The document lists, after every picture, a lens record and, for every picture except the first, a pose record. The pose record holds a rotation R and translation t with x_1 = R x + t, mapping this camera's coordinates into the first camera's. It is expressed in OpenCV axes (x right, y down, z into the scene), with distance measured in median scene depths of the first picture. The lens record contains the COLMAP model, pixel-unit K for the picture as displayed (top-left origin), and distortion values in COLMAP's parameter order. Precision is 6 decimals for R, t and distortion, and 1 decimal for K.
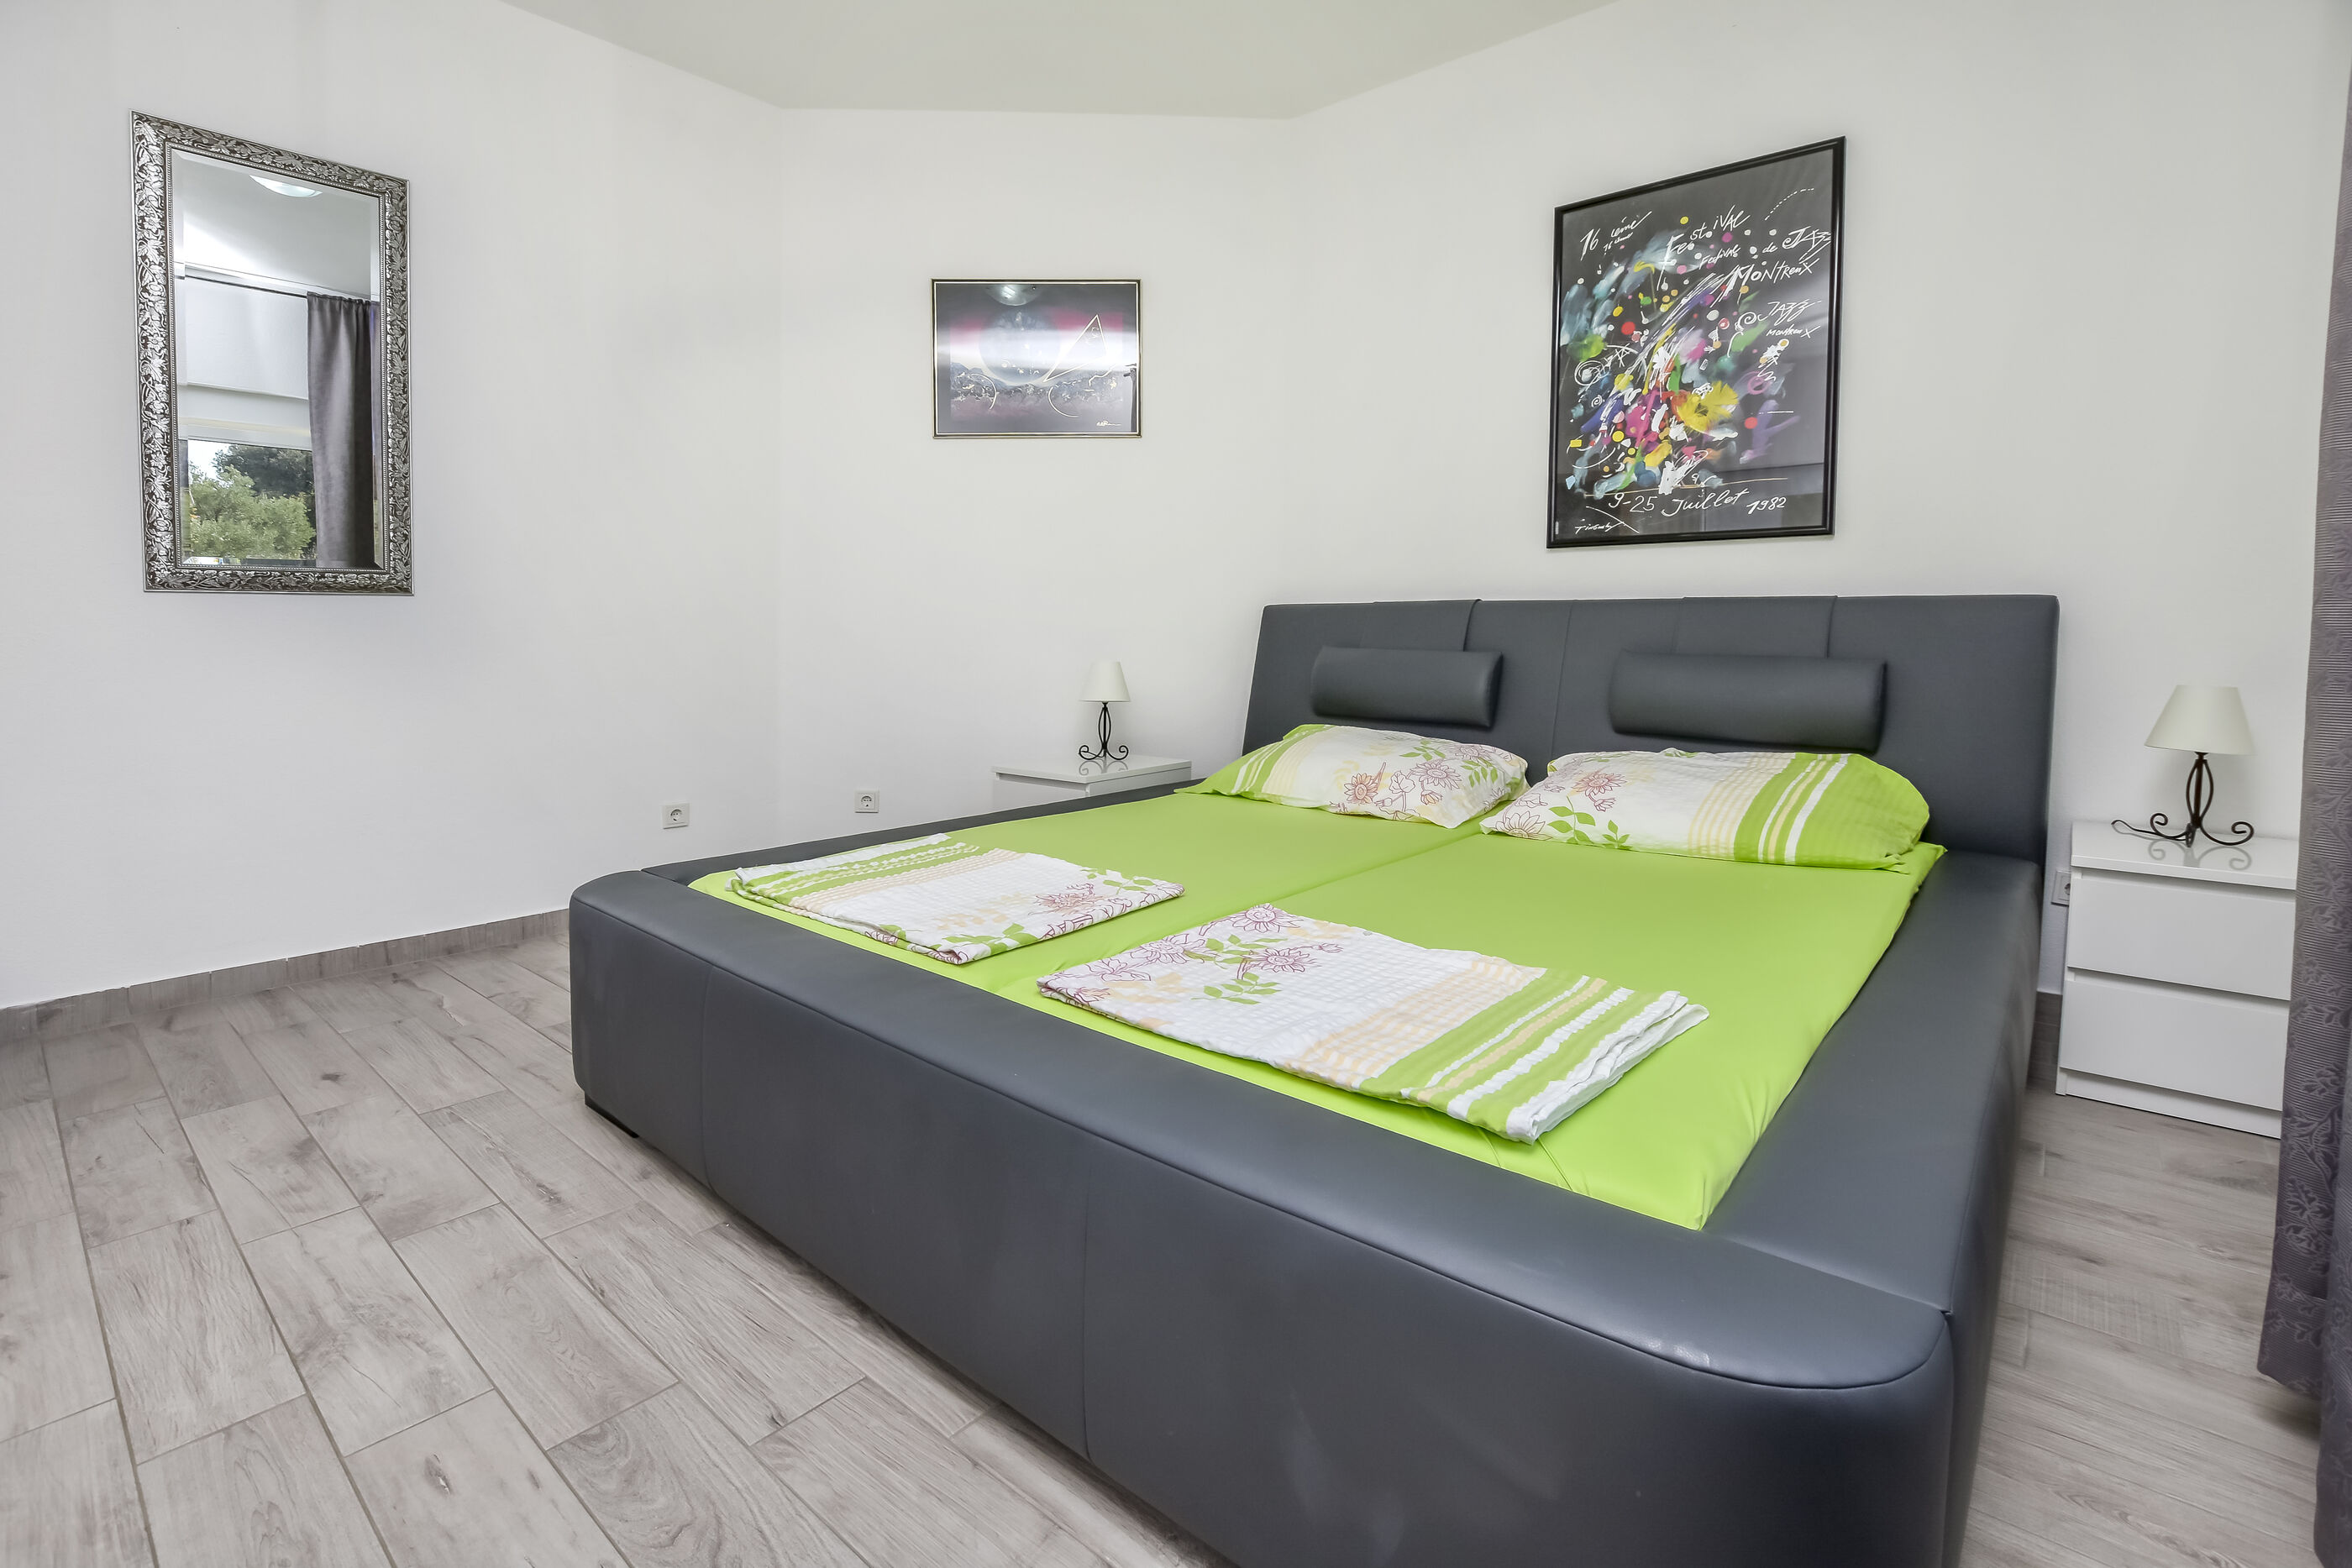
lens RADIAL K [[1065.8, 0, 1178.5], [0, 1065.8, 771.8], [0, 0, 1]] dist [-0.026463, 0.000030]
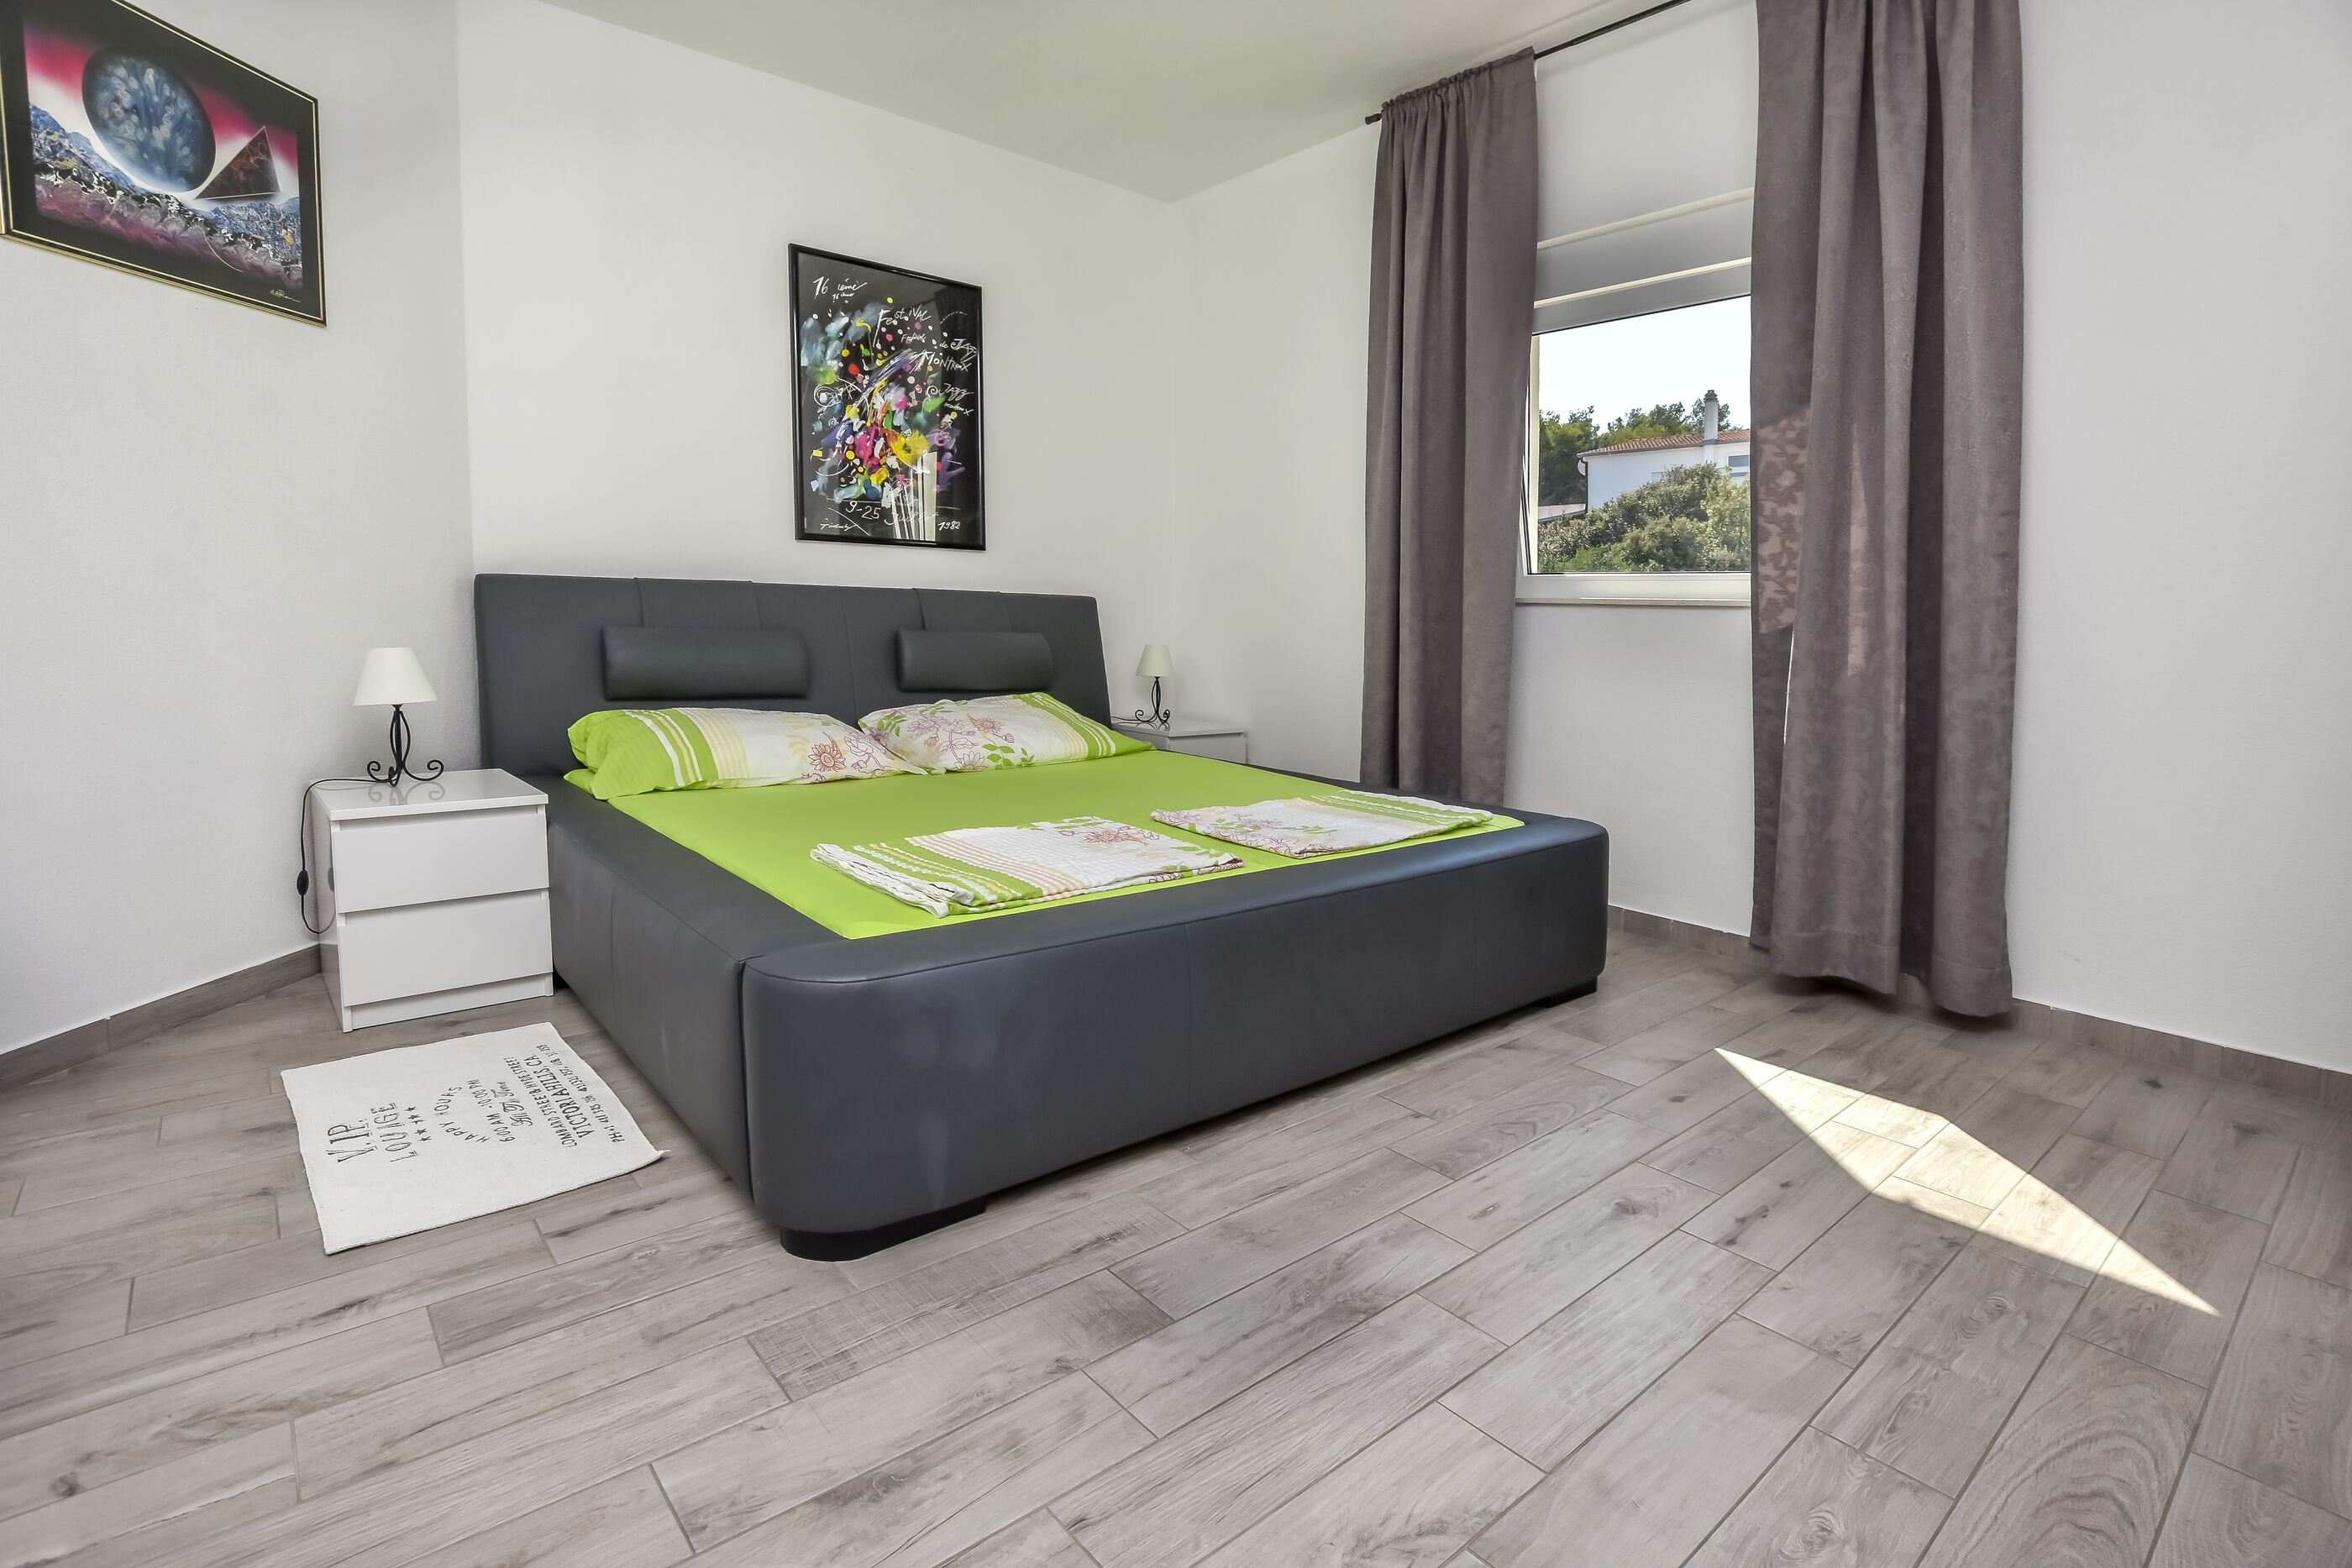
lens RADIAL K [[1126.0, 0, 1177.2], [0, 1126.0, 783.6], [0, 0, 1]] dist [-0.024071, 0.000989]
pose [[0.161058, -0.142341, 0.976627, -0.887909], [0.101902, 0.986655, 0.126998, -0.066170], [-0.981670, 0.079066, 0.173413, 0.436823]]
